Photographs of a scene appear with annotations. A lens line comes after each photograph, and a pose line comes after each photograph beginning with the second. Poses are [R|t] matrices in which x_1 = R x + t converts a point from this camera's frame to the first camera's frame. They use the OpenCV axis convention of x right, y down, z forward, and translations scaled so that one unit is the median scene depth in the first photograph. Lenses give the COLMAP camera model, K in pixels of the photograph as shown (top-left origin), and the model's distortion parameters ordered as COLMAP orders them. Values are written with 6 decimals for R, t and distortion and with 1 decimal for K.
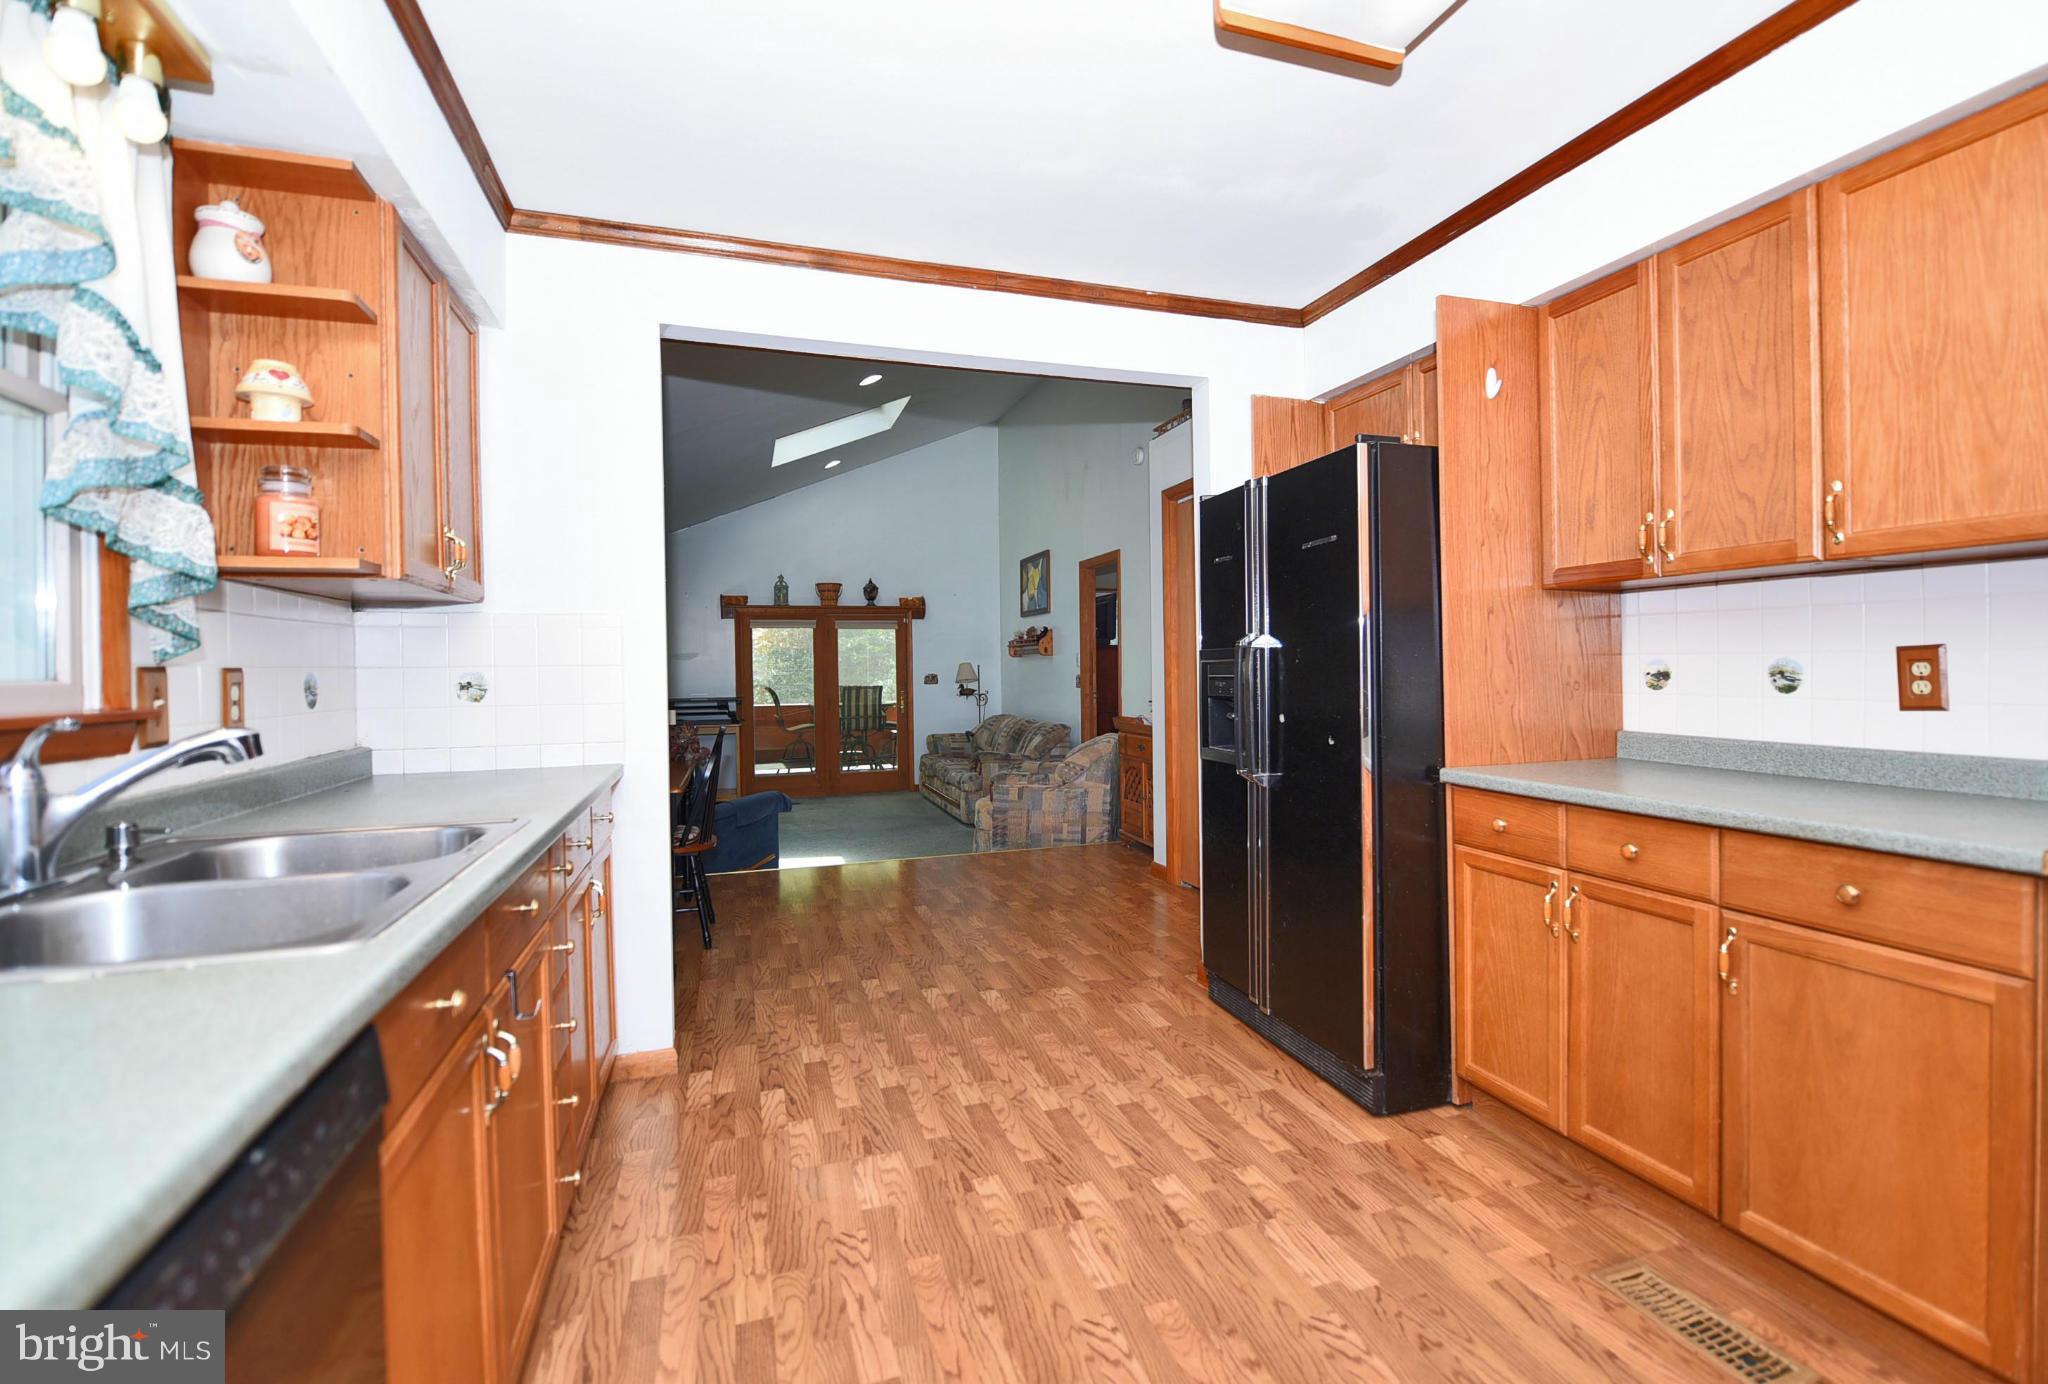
lens RADIAL K [[931.8, 0, 1034.9], [0, 931.8, 679.4], [0, 0, 1]] dist [-0.000834, -0.000411]
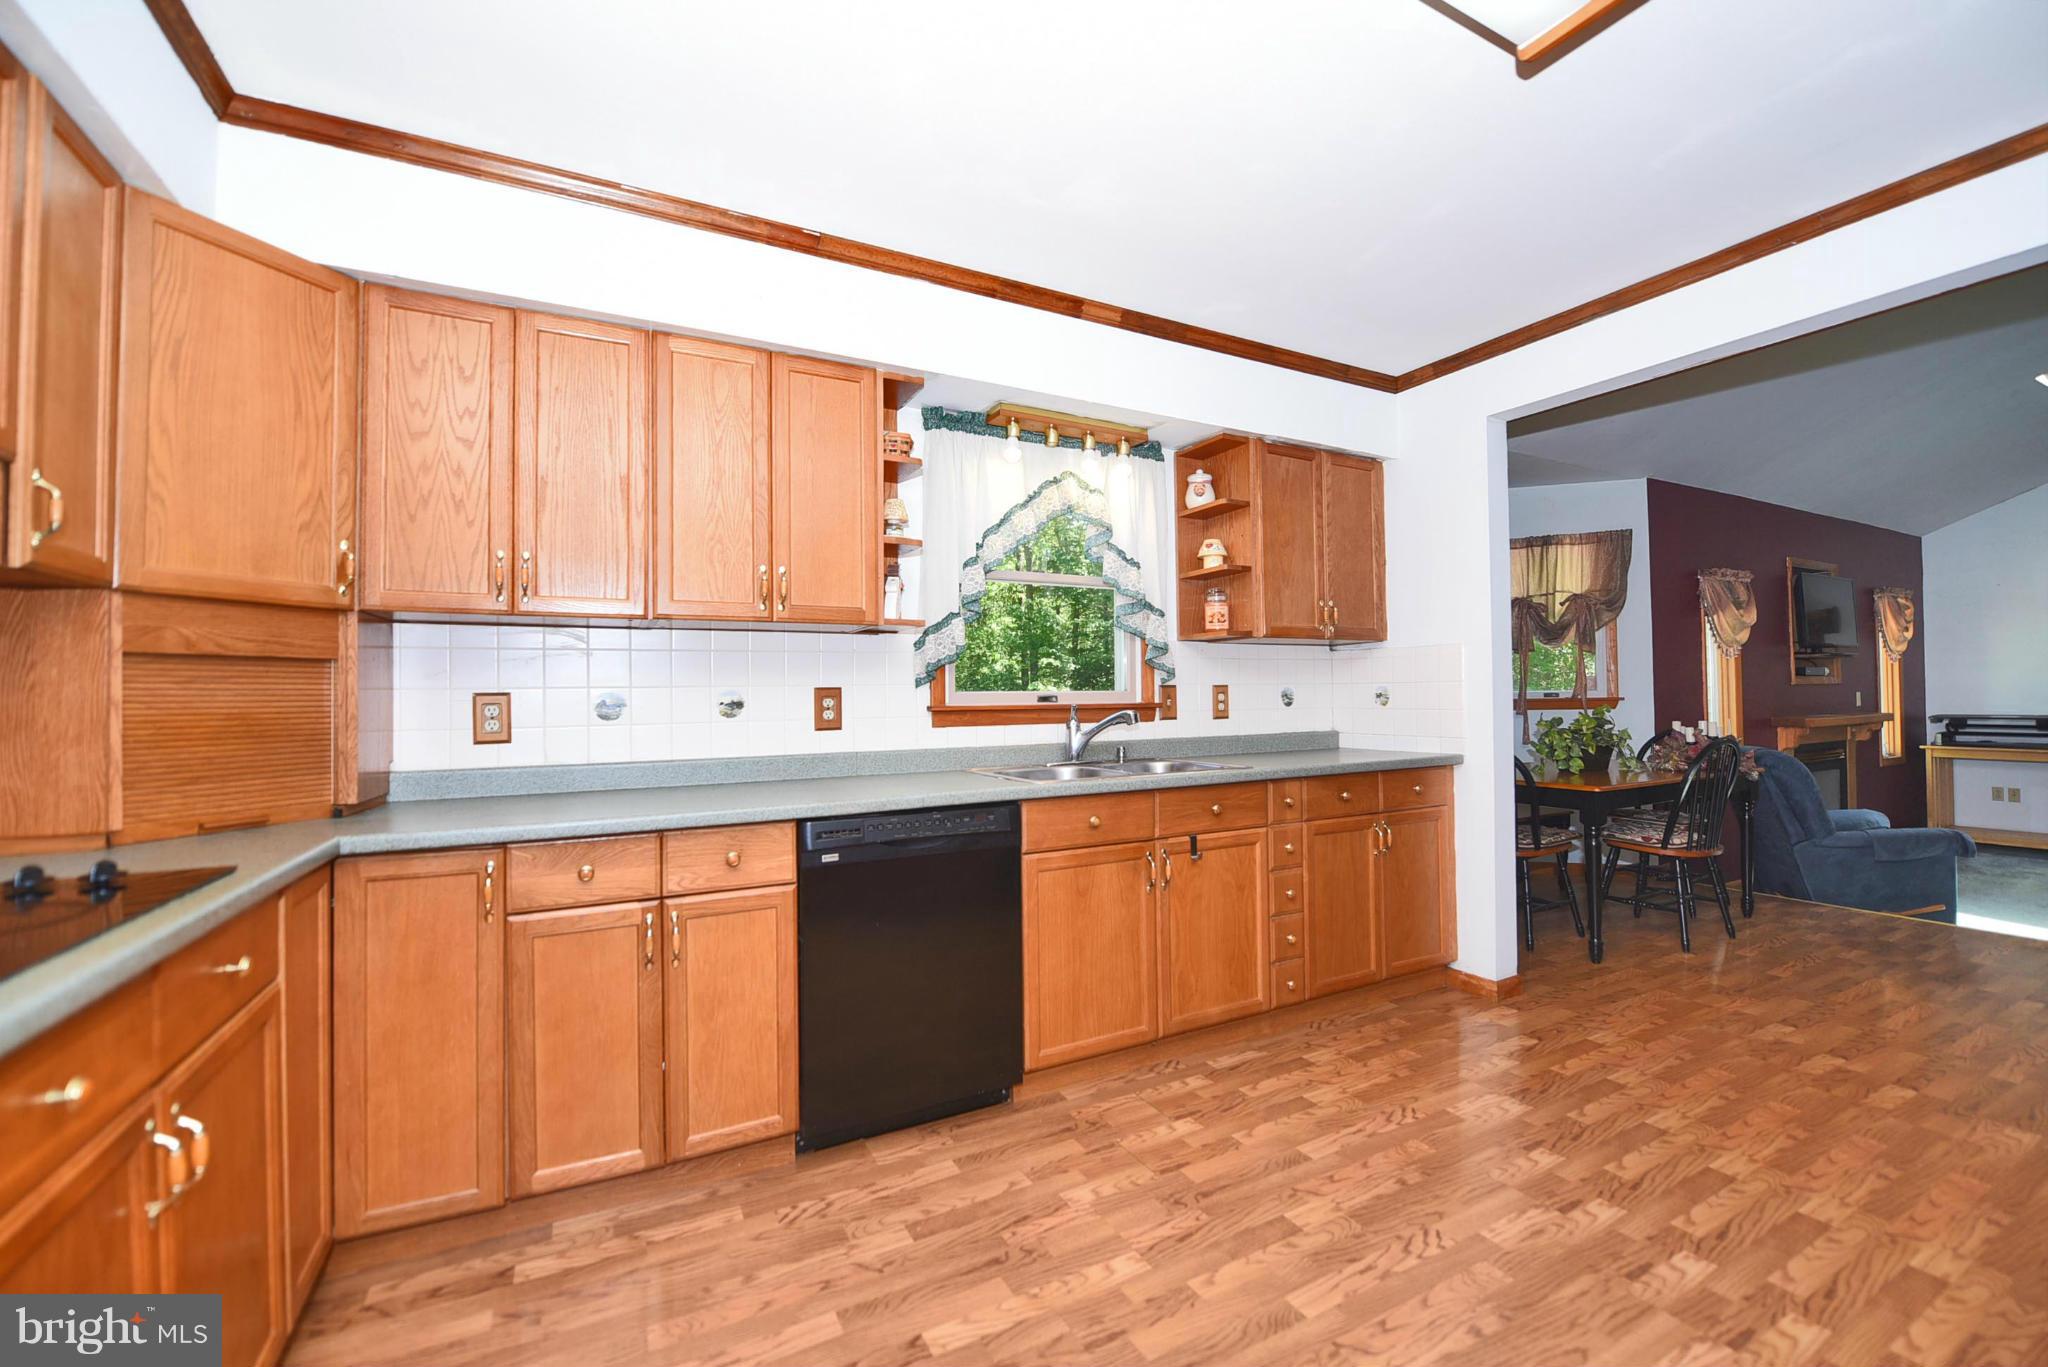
lens RADIAL K [[840.6, 0, 1037.9], [0, 840.6, 690.2], [0, 0, 1]] dist [-0.014356, -0.000482]
pose [[0.160564, 0.002933, -0.987021, 0.680443], [-0.001984, 0.999995, 0.002648, -0.003954], [0.987023, 0.001533, 0.160569, 0.214204]]
